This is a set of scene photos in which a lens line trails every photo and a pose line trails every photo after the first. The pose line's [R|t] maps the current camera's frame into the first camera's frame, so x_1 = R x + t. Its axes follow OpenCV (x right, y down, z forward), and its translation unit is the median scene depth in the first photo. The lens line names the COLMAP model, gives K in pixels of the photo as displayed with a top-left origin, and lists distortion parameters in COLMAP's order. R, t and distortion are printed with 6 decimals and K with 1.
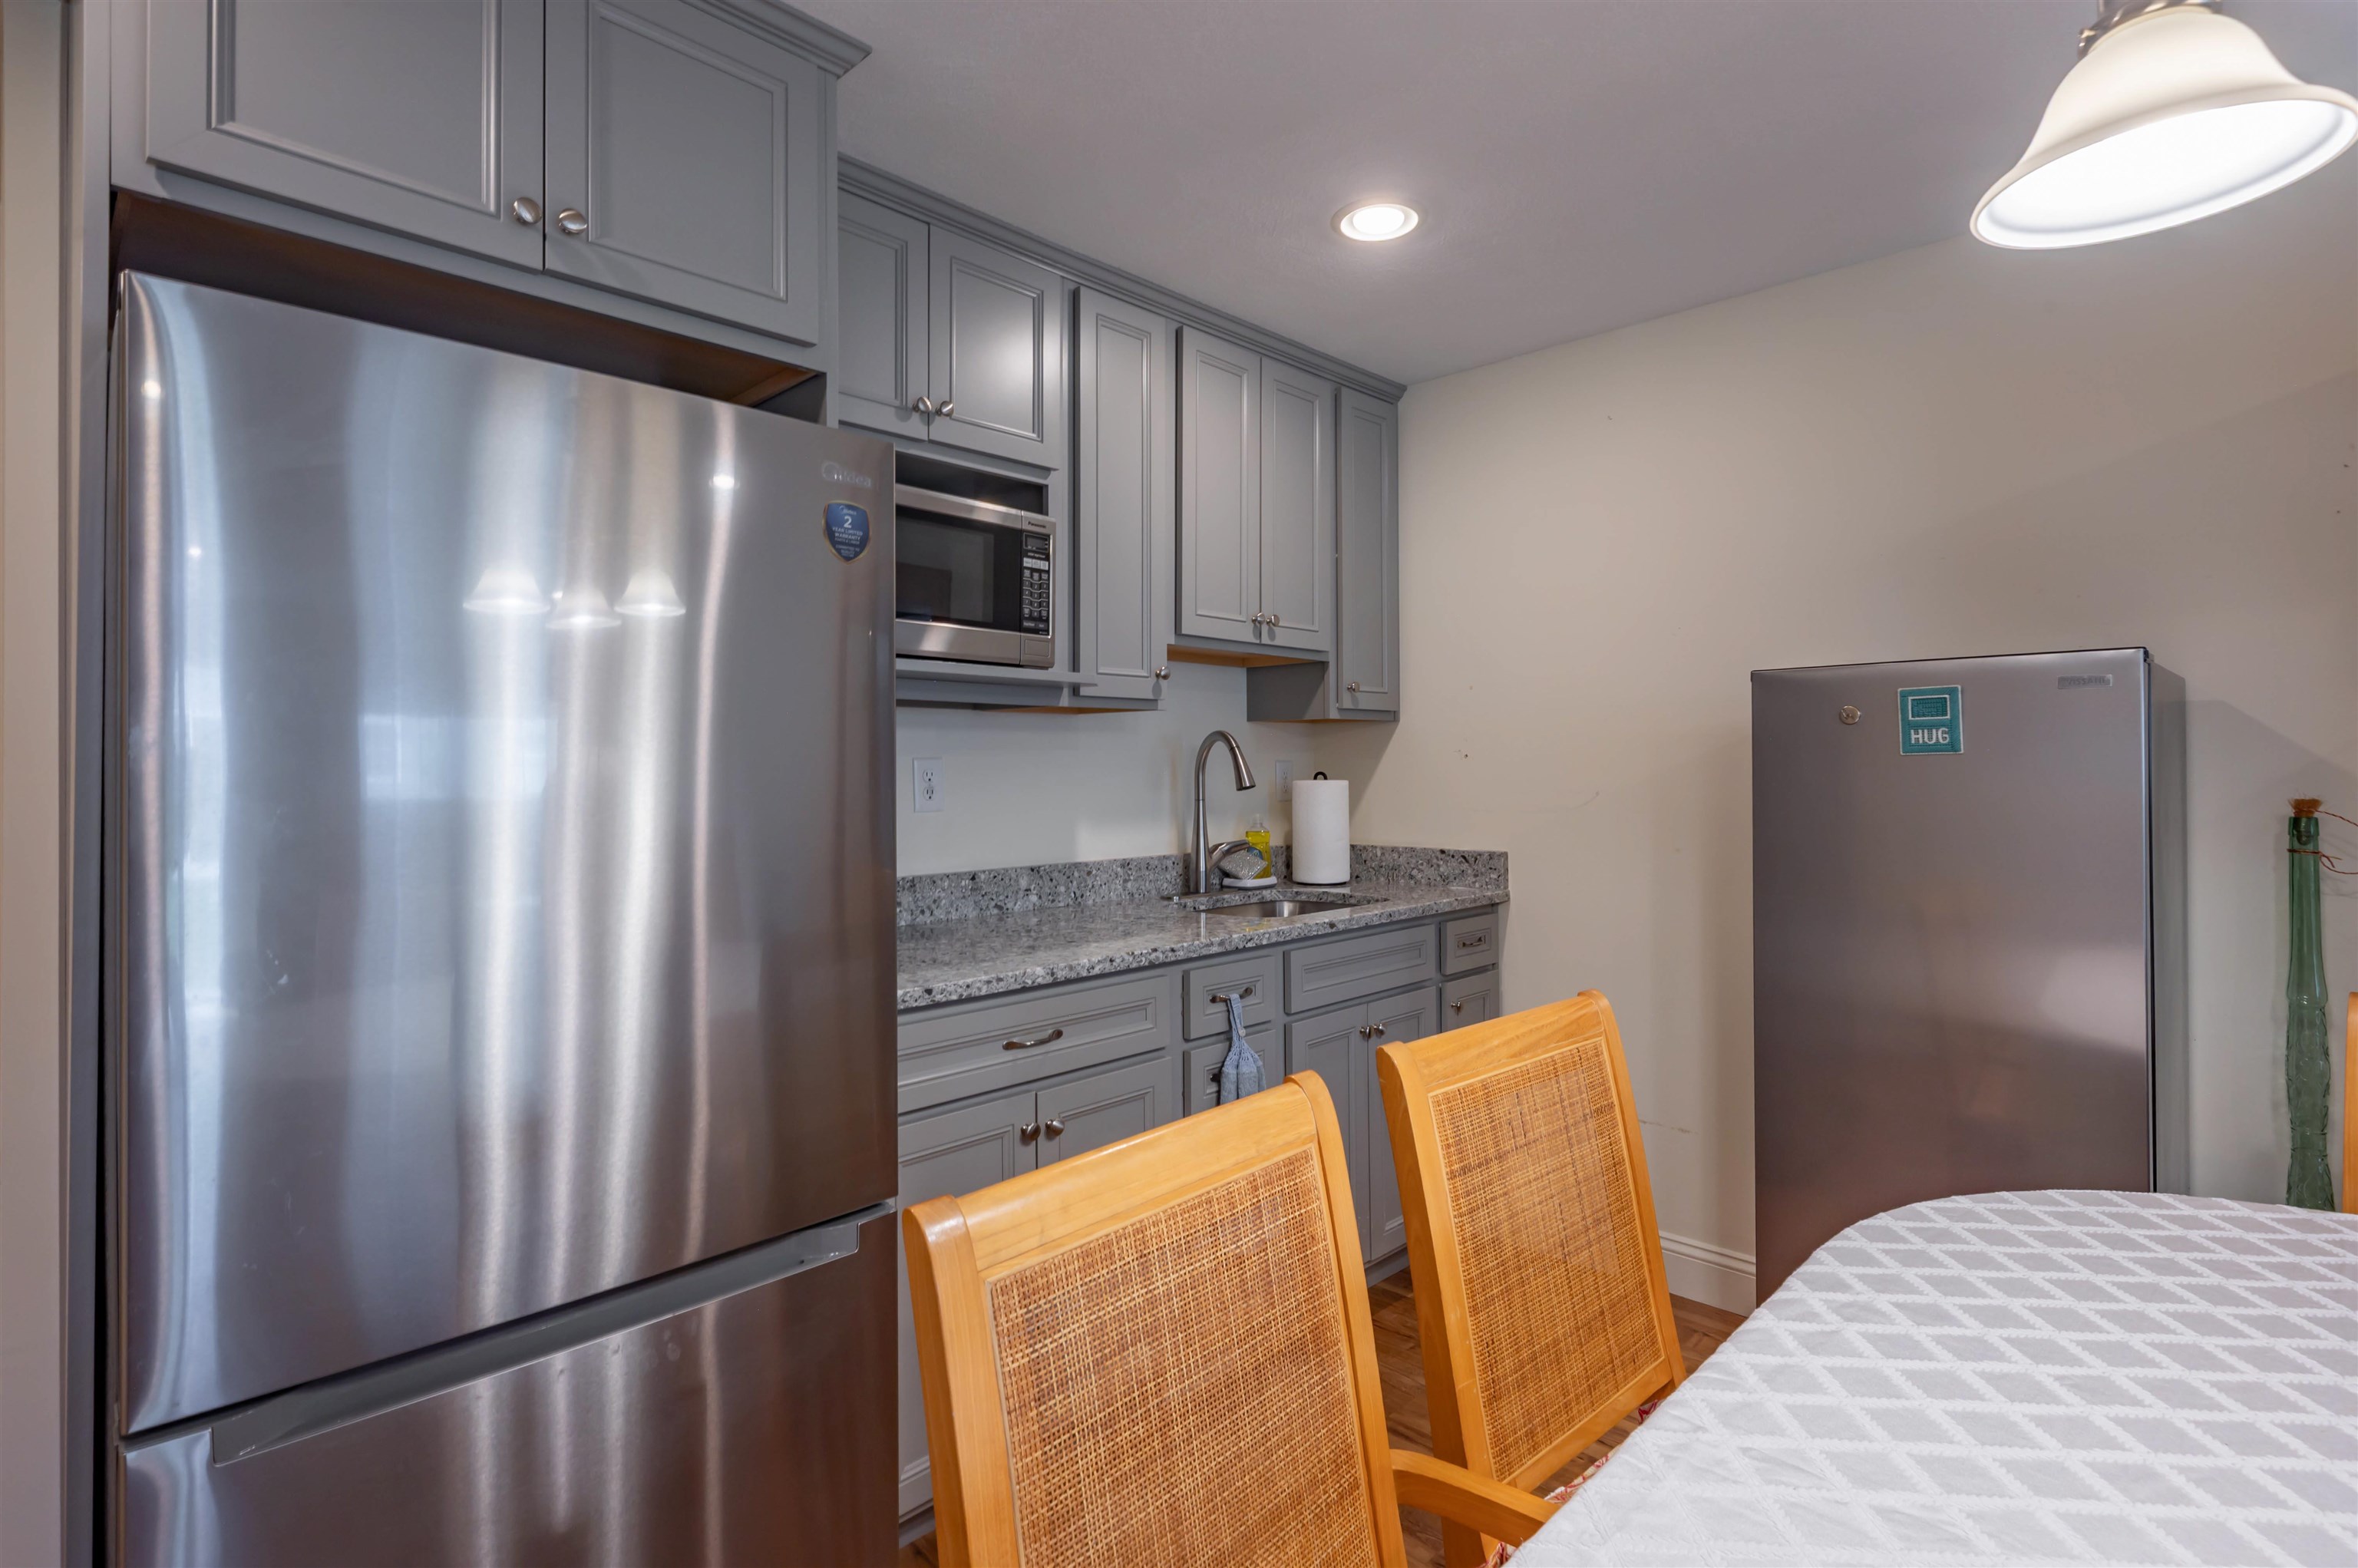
lens RADIAL K [[1135.0, 0, 1175.7], [0, 1135.0, 760.8], [0, 0, 1]] dist [0.002020, 0.000963]
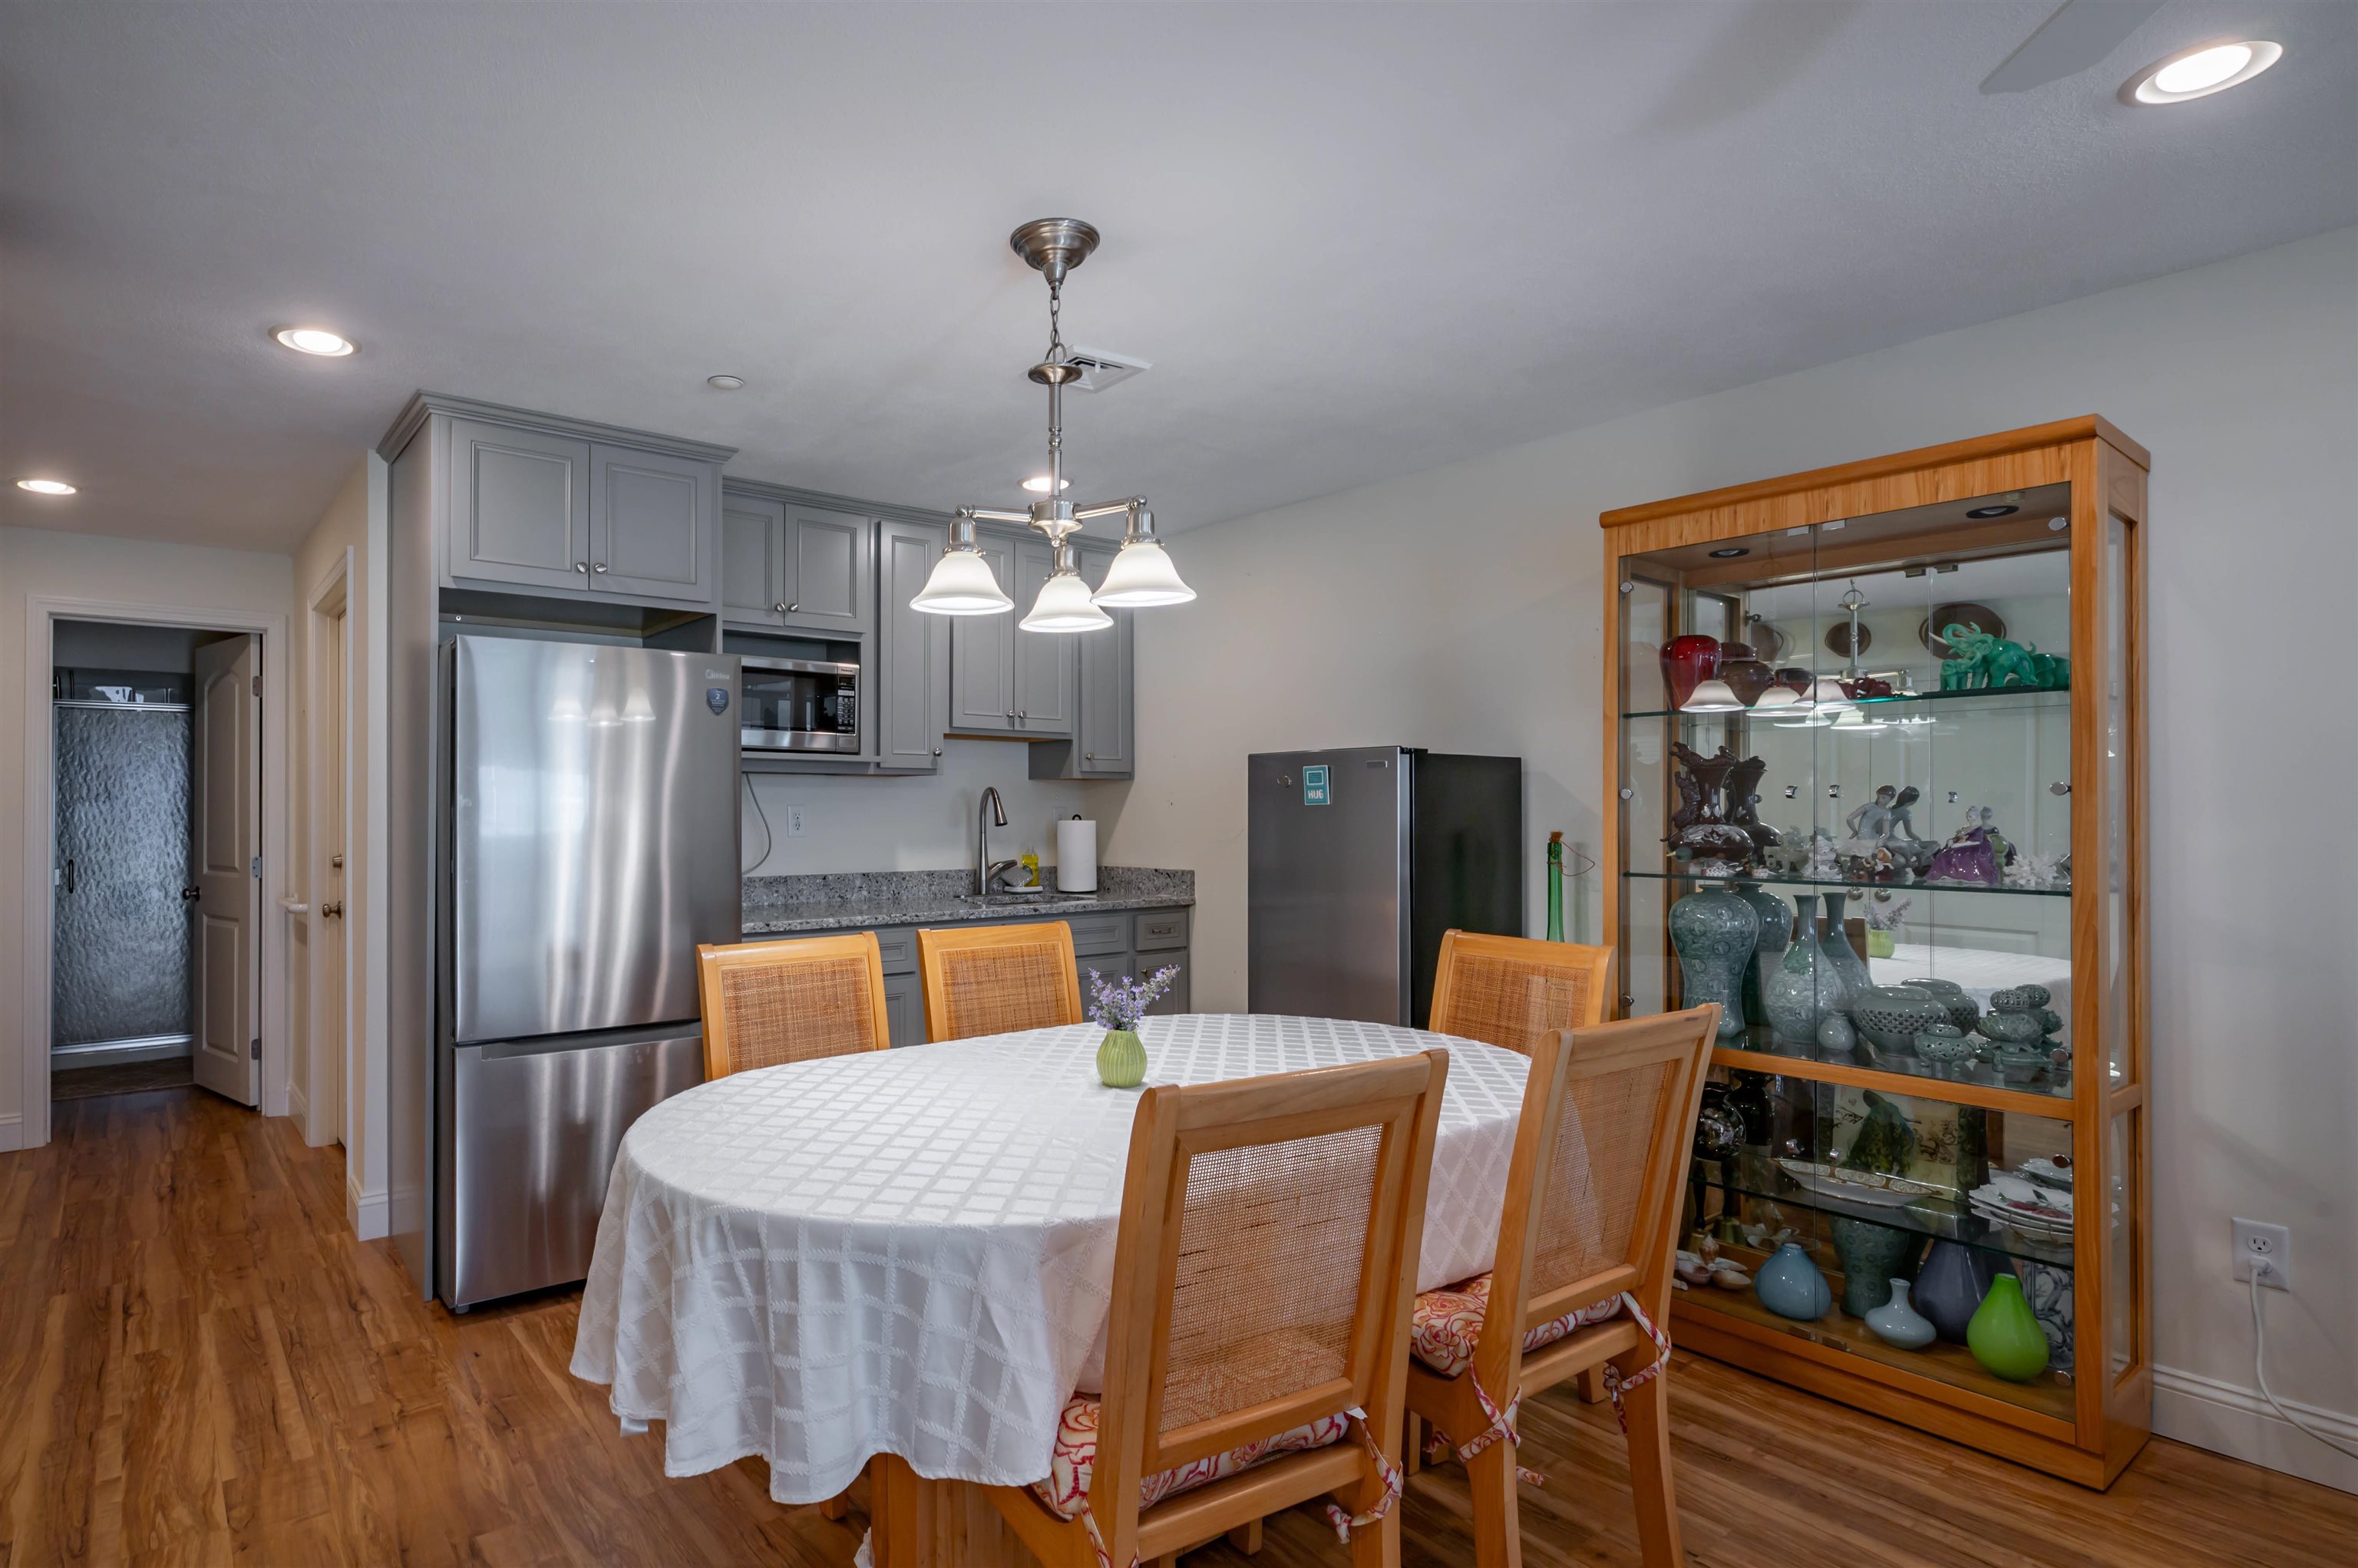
lens RADIAL K [[1216.3, 0, 980.1], [0, 1216.3, 803.7], [0, 0, 1]] dist [-0.000969, 0.000135]
pose [[0.984307, 0.002201, -0.176451, 0.326699], [-0.002337, 0.999997, -0.000563, -0.003505], [0.176449, 0.000966, 0.984309, -0.636200]]
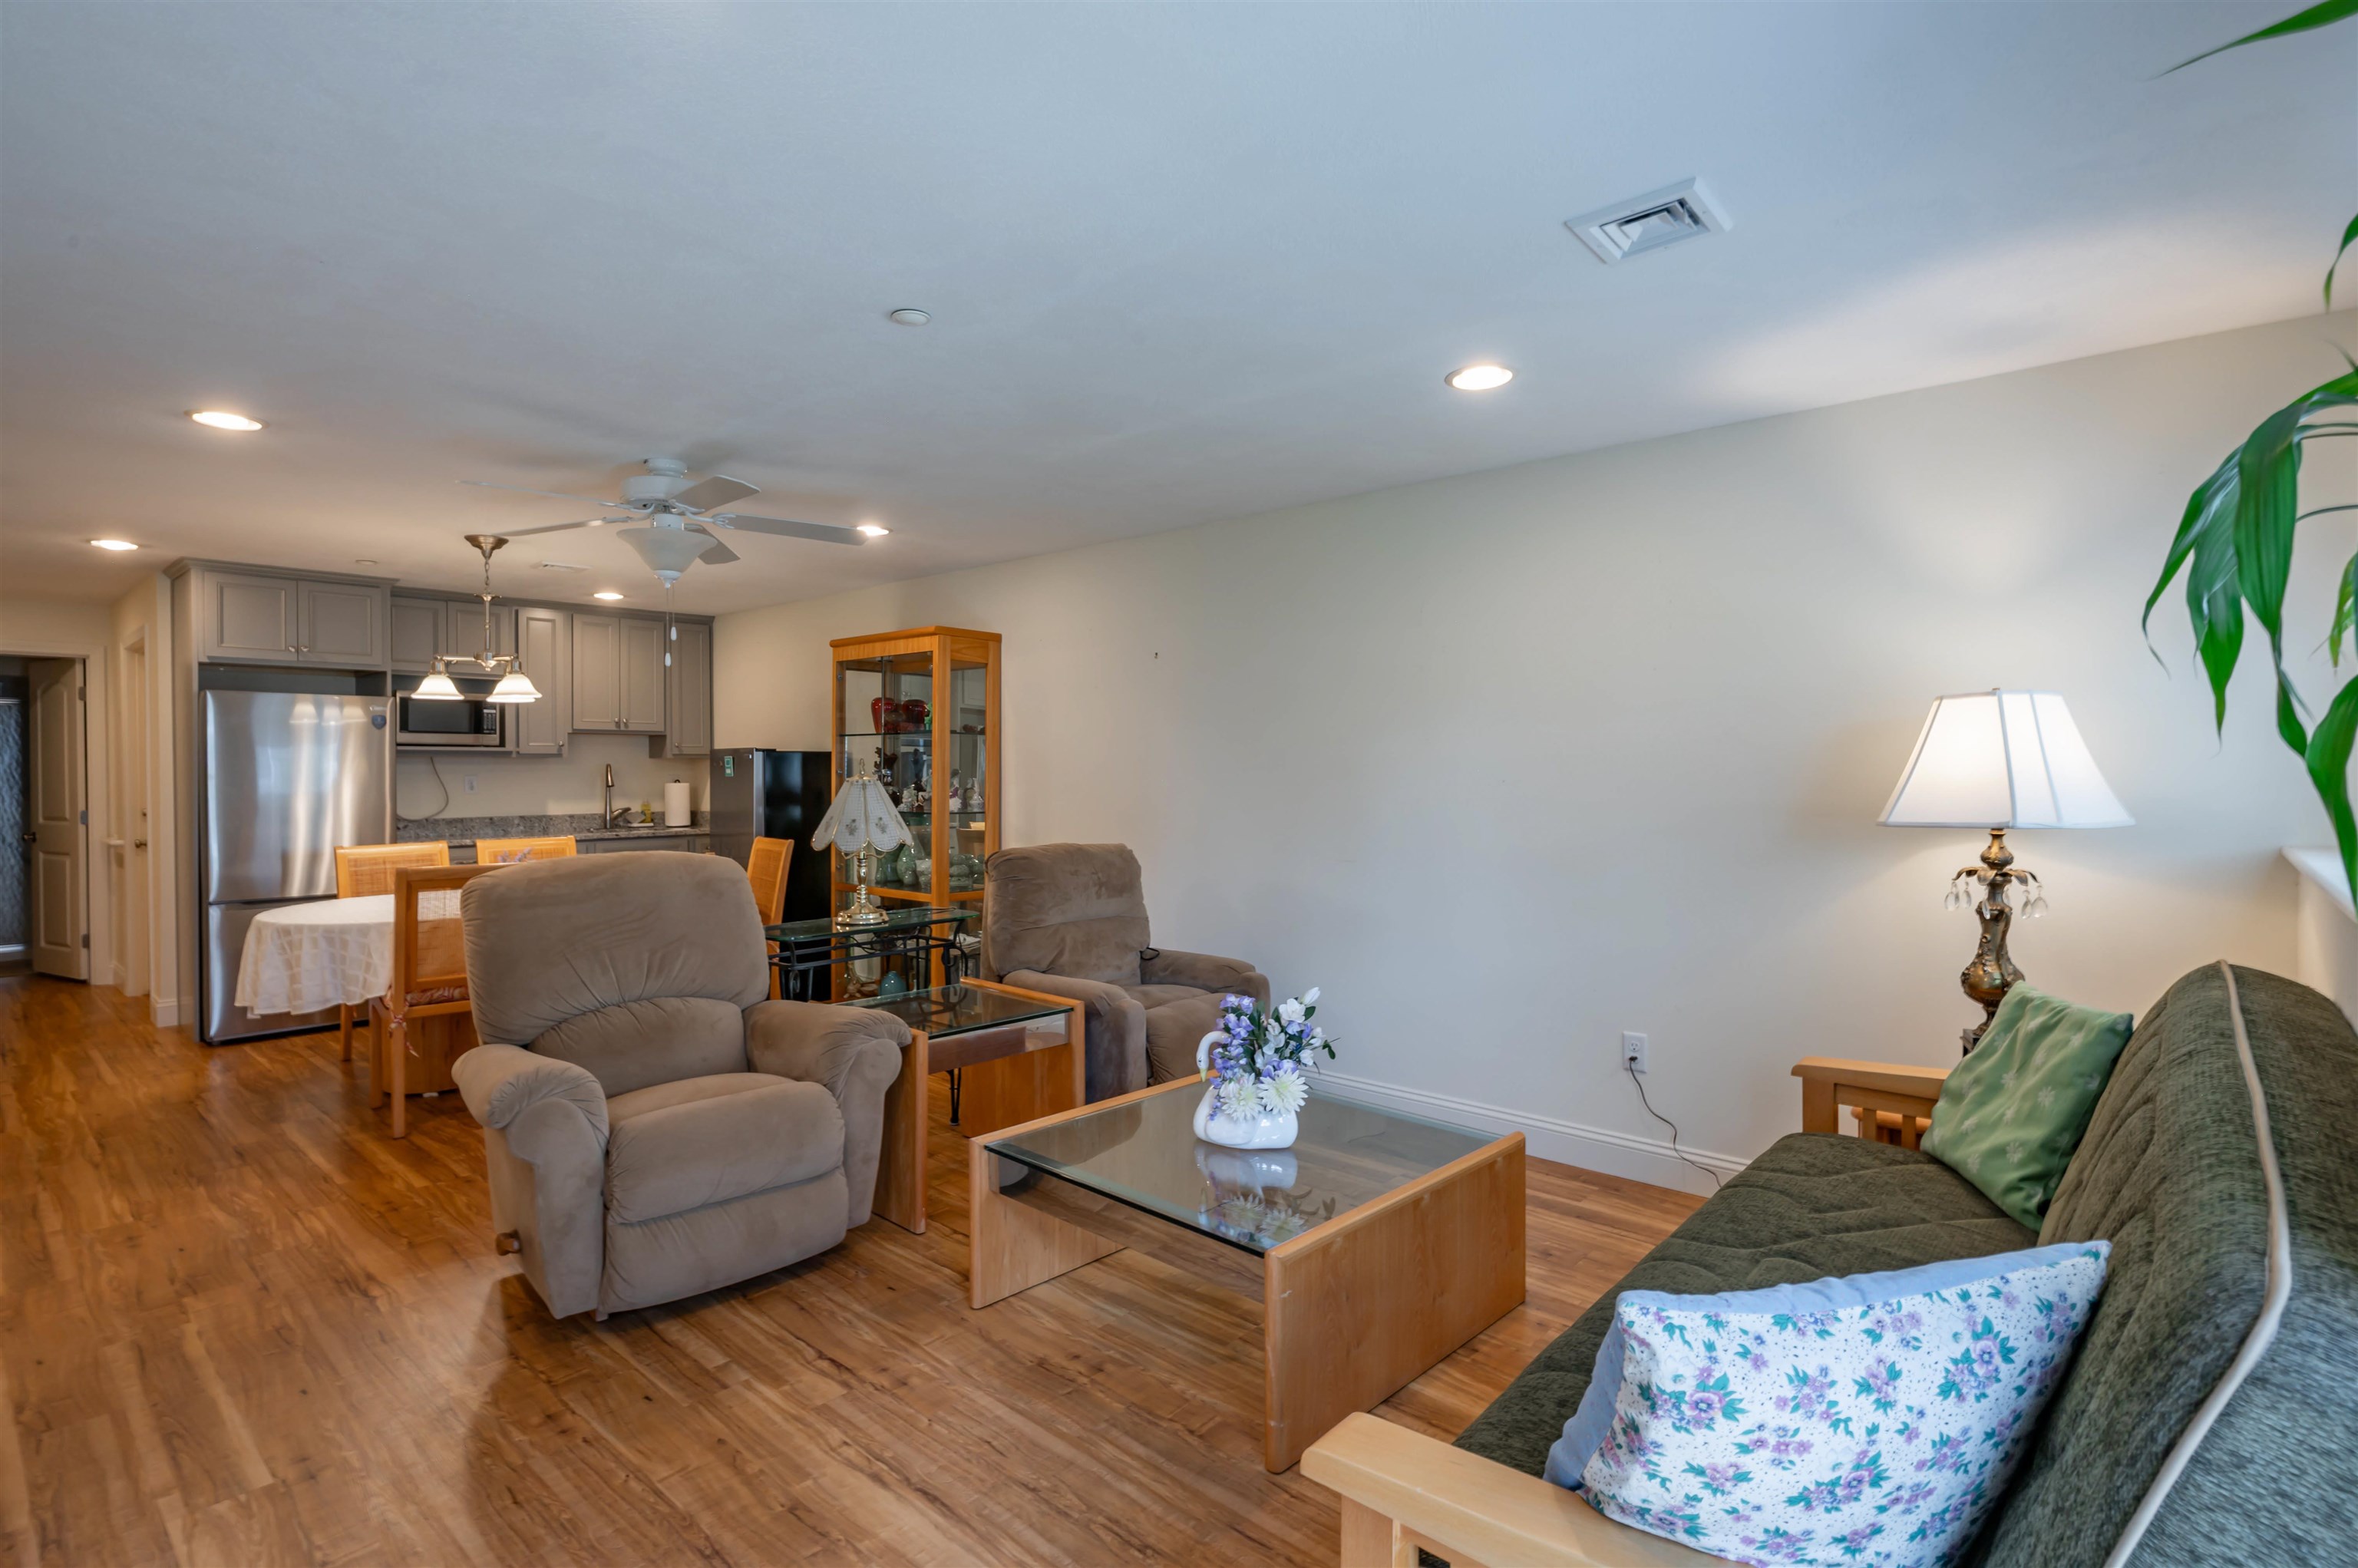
lens RADIAL K [[1160.5, 0, 1197.2], [0, 1160.5, 781.3], [0, 0, 1]] dist [0.001769, 0.001477]
pose [[0.998785, -0.000256, 0.049270, 1.279599], [-0.000645, 0.999833, 0.018271, -0.037617], [-0.049267, -0.018281, 0.998618, -1.734223]]
